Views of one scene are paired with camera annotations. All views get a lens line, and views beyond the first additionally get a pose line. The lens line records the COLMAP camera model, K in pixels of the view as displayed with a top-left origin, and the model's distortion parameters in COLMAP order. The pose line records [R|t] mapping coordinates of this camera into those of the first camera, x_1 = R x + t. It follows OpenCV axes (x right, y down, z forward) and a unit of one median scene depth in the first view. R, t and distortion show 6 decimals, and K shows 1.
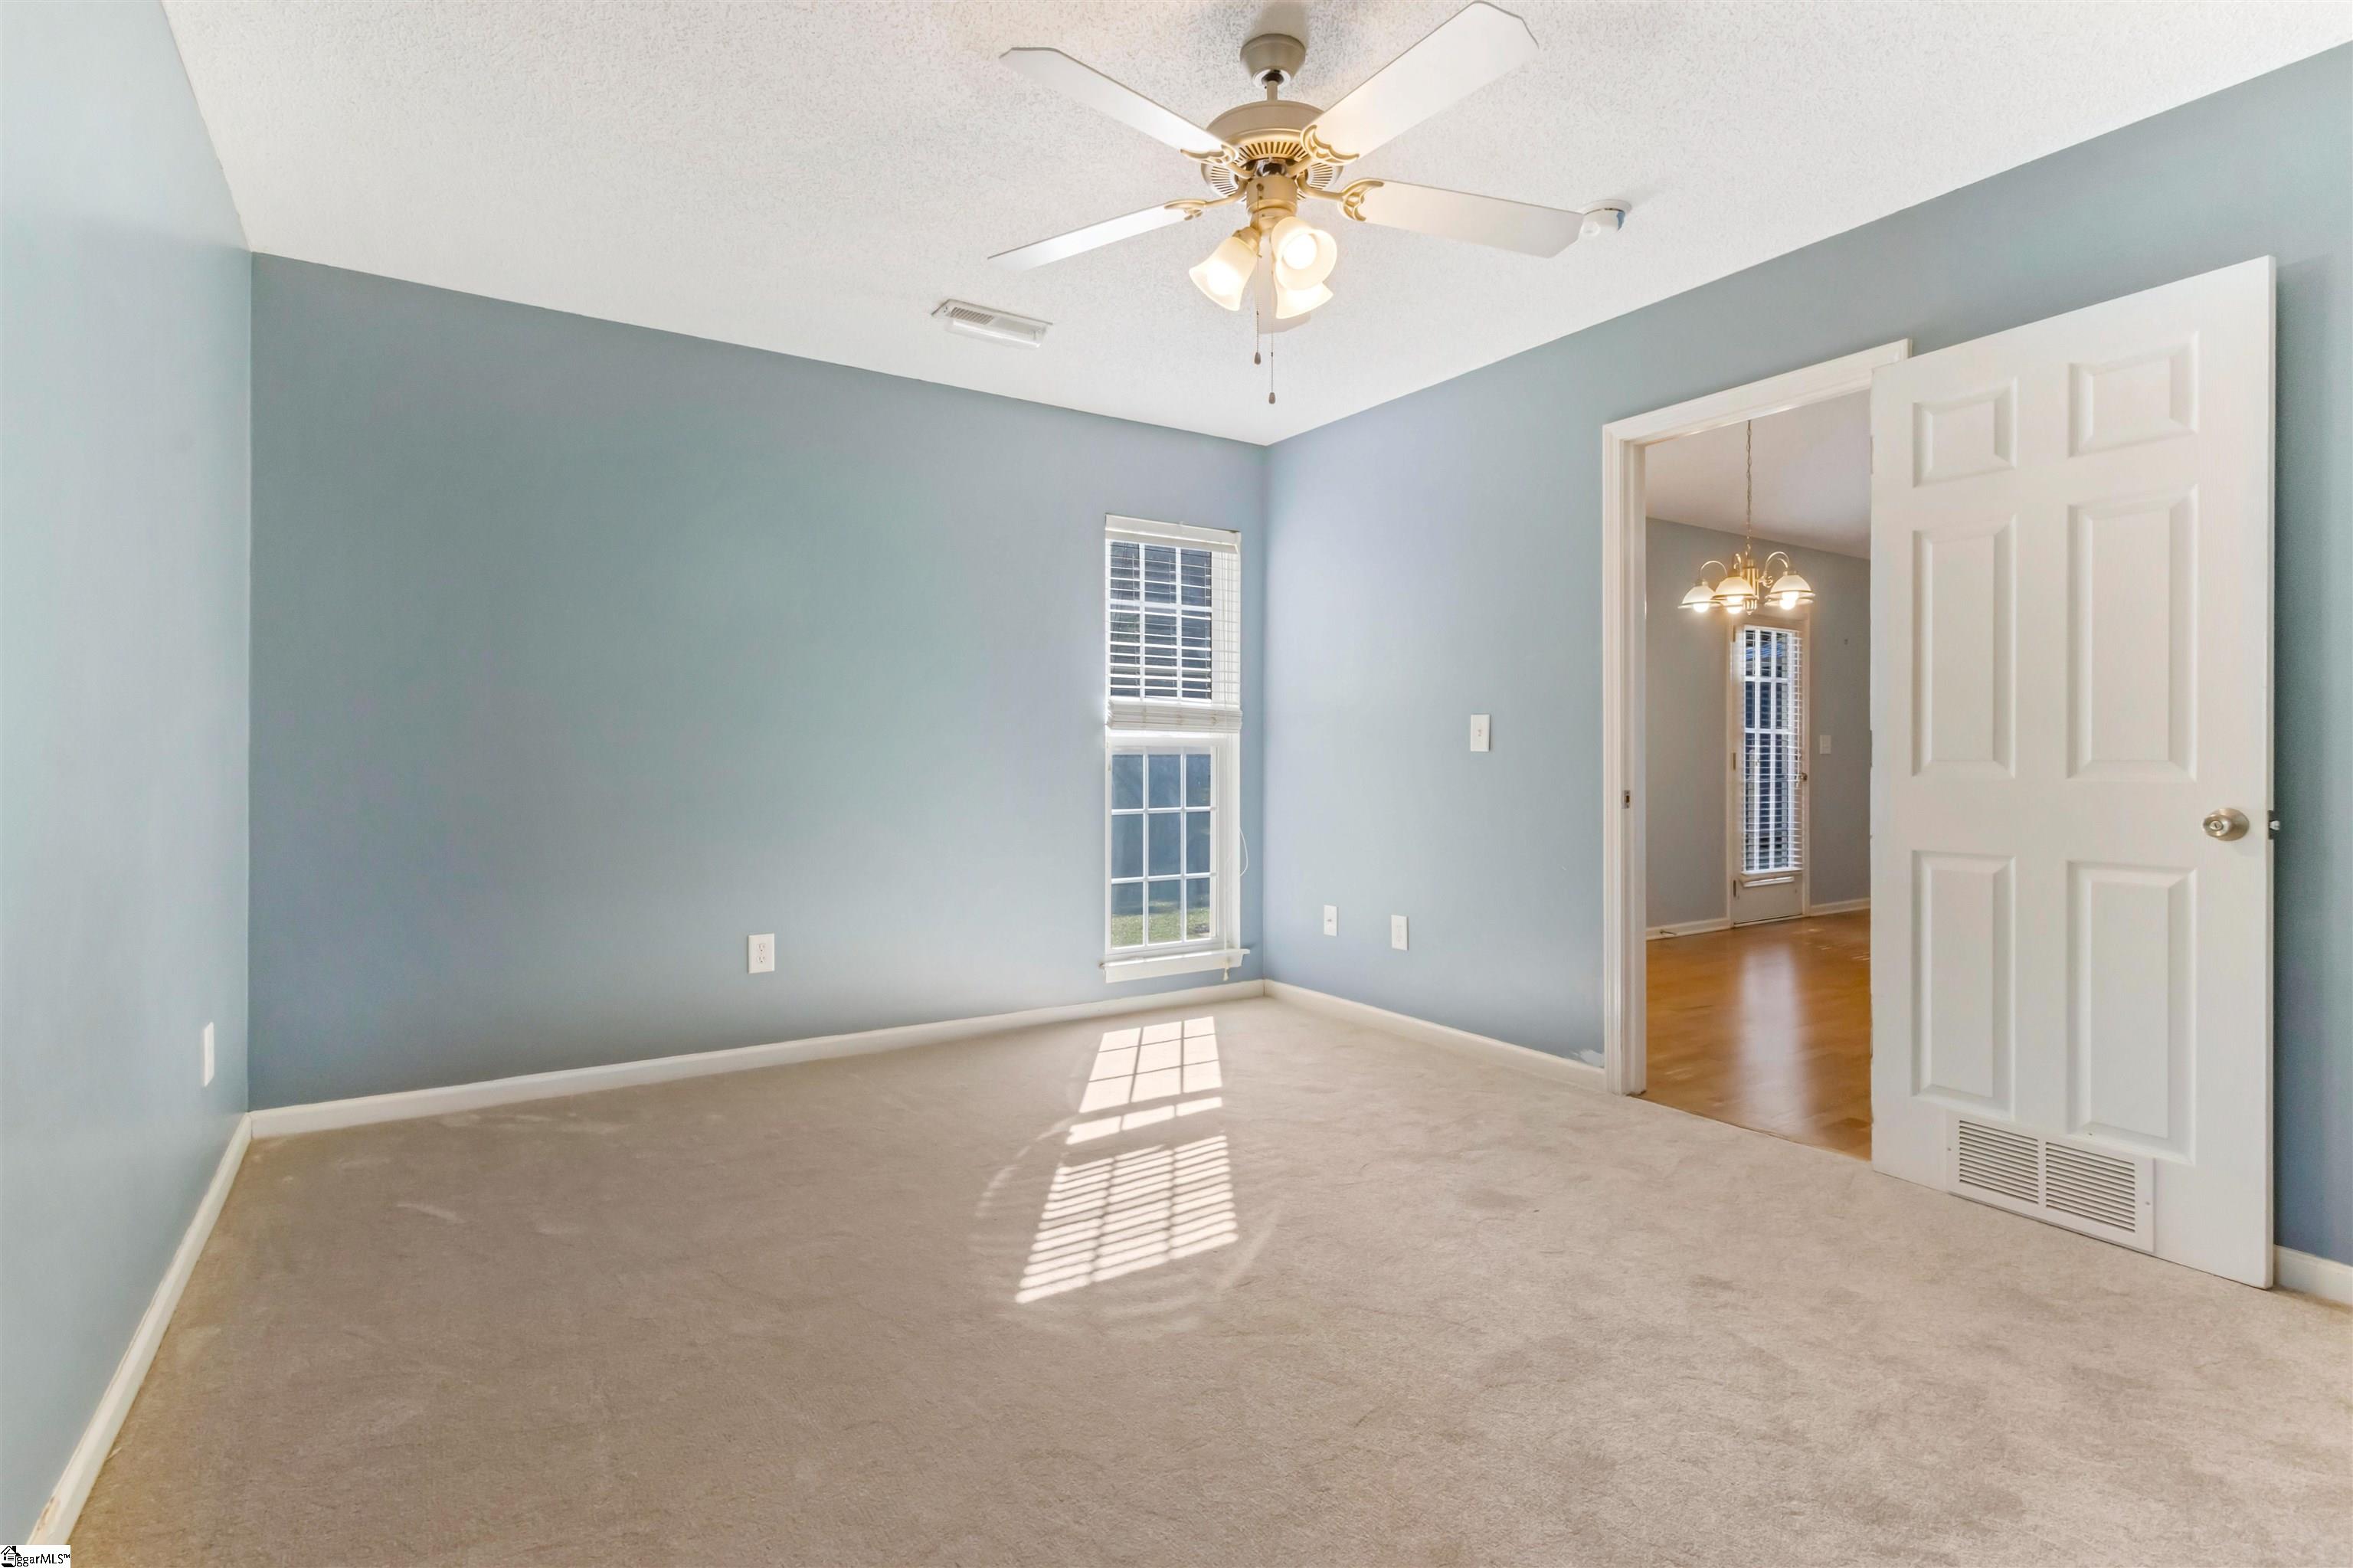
lens RADIAL K [[1141.1, 0, 1174.2], [0, 1141.1, 768.3], [0, 0, 1]] dist [0.004856, -0.001112]
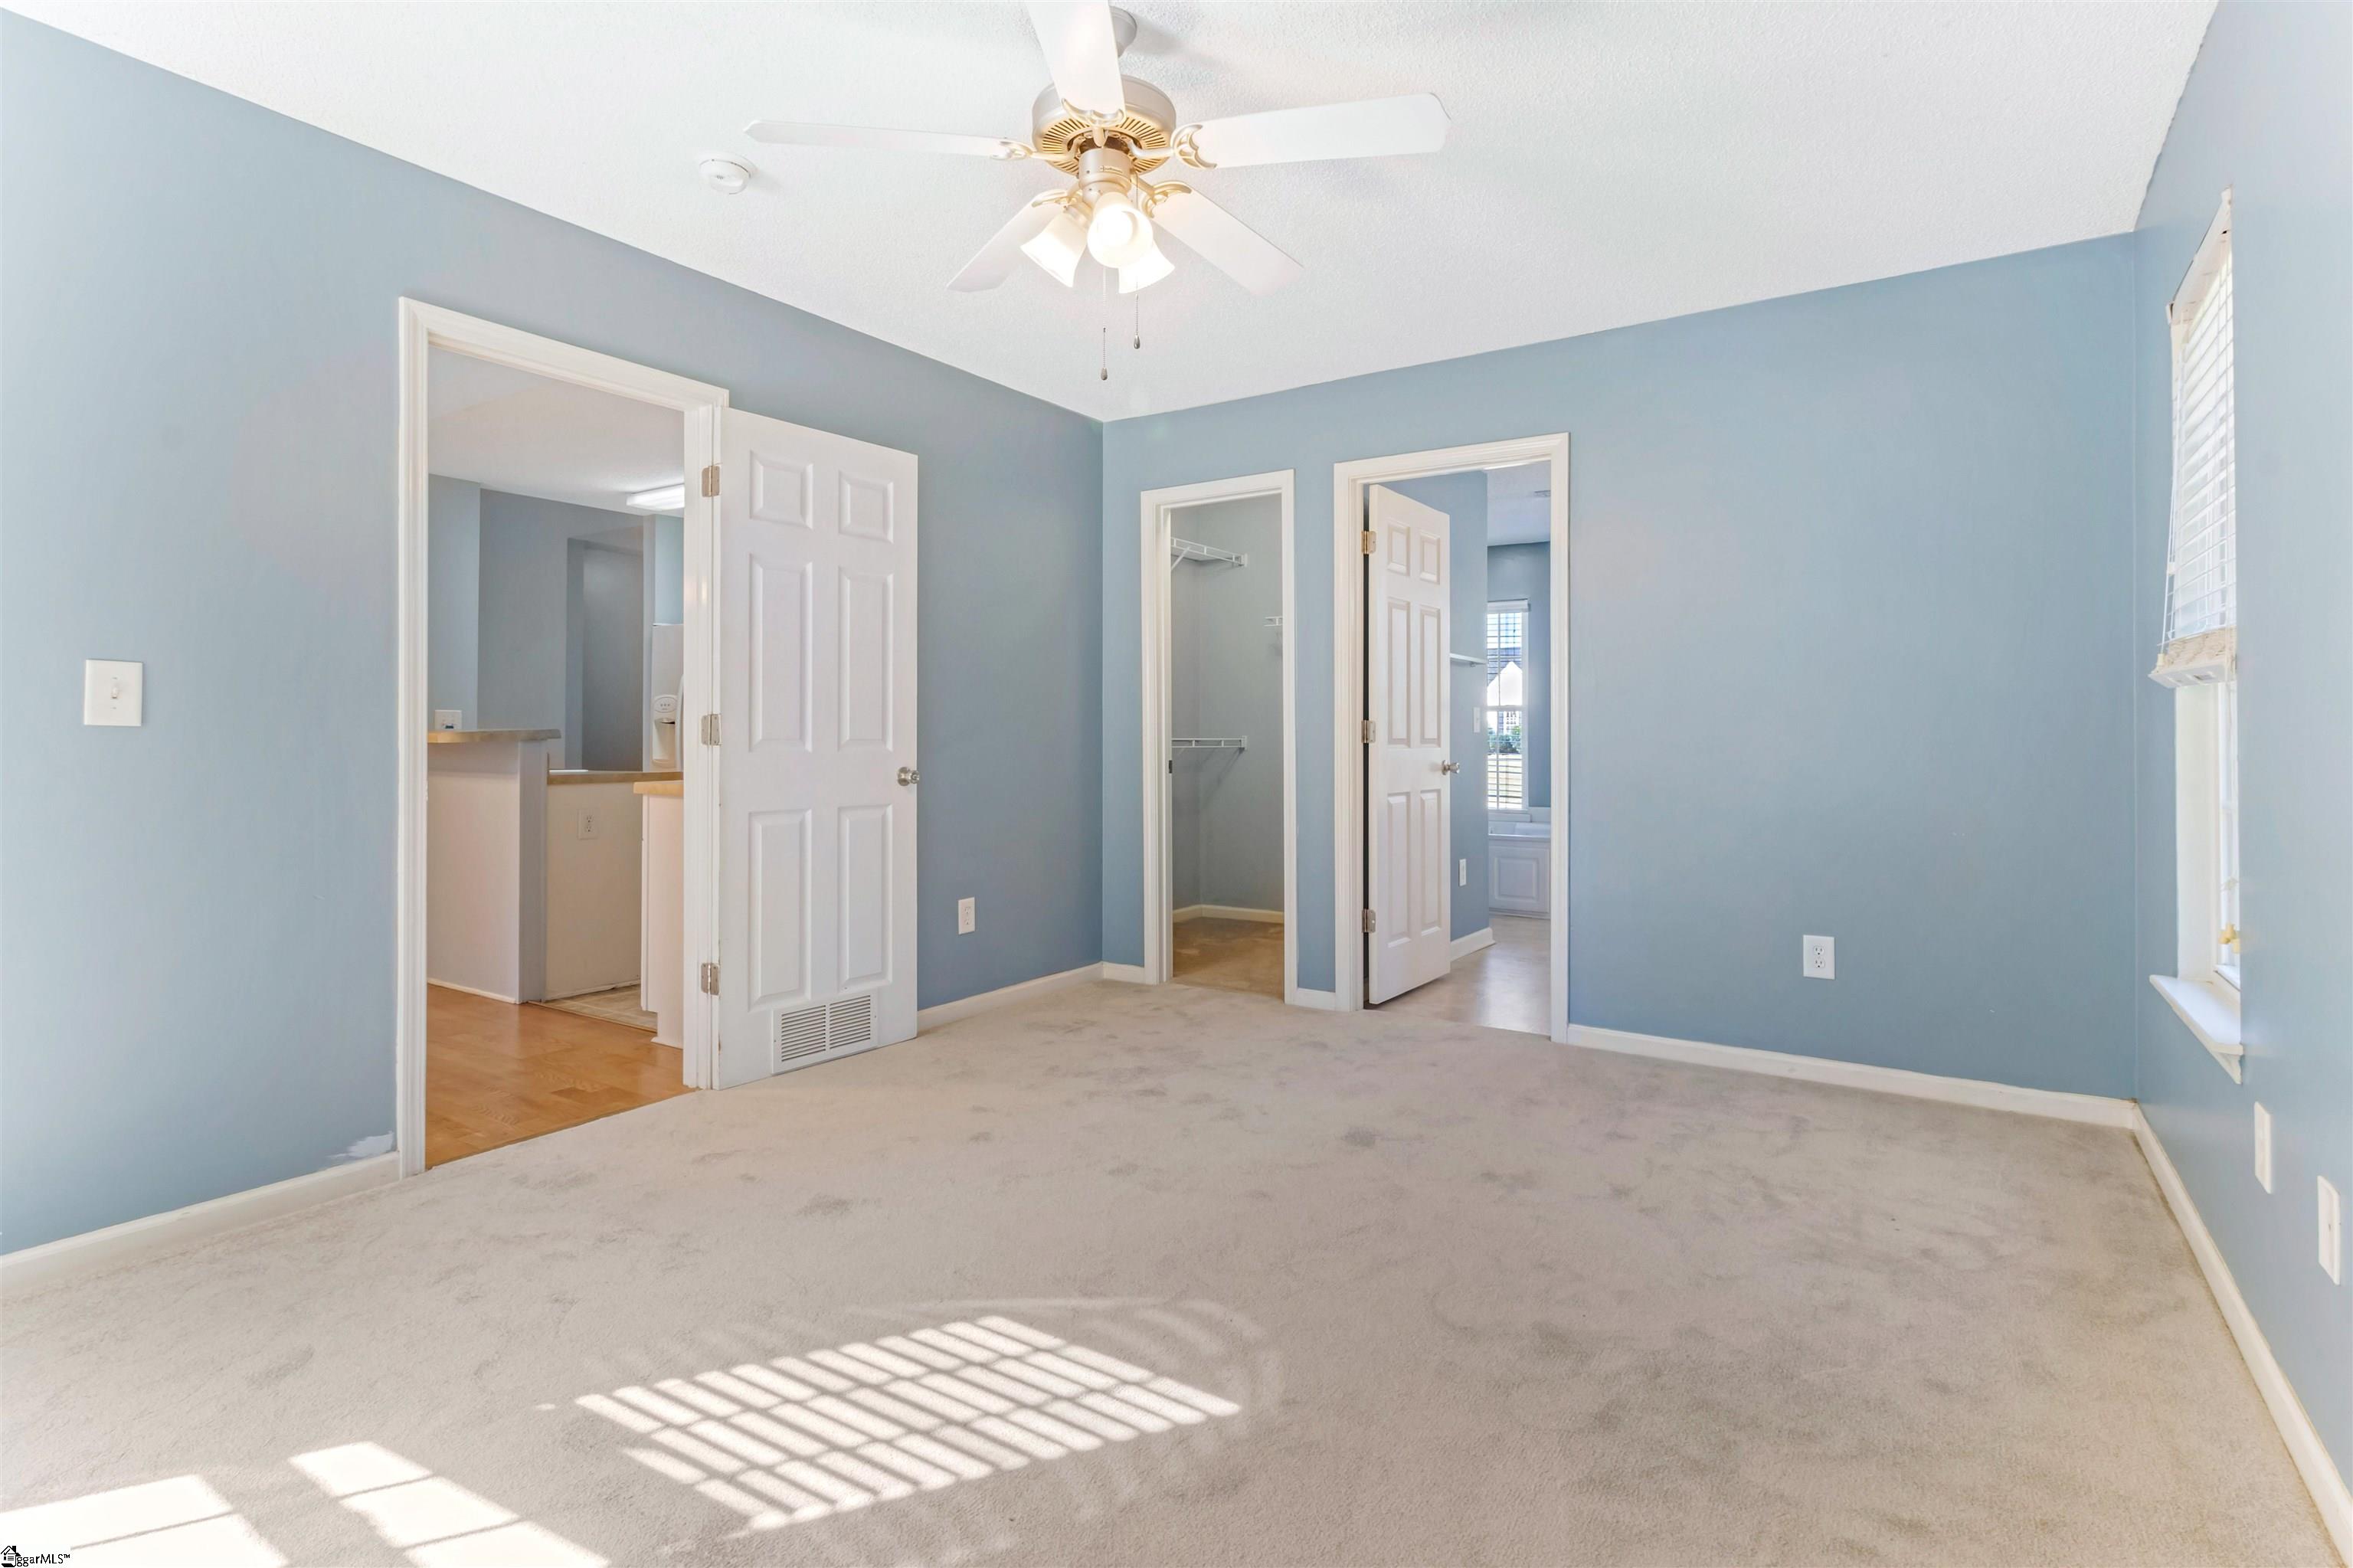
lens RADIAL K [[1141.1, 0, 1193.7], [0, 1141.1, 736.0], [0, 0, 1]] dist [0.004856, -0.001112]
pose [[-0.398495, 0.001873, 0.917168, -0.716806], [0.007796, 0.999969, 0.001345, -0.009132], [-0.917137, 0.007687, -0.398498, 1.116961]]
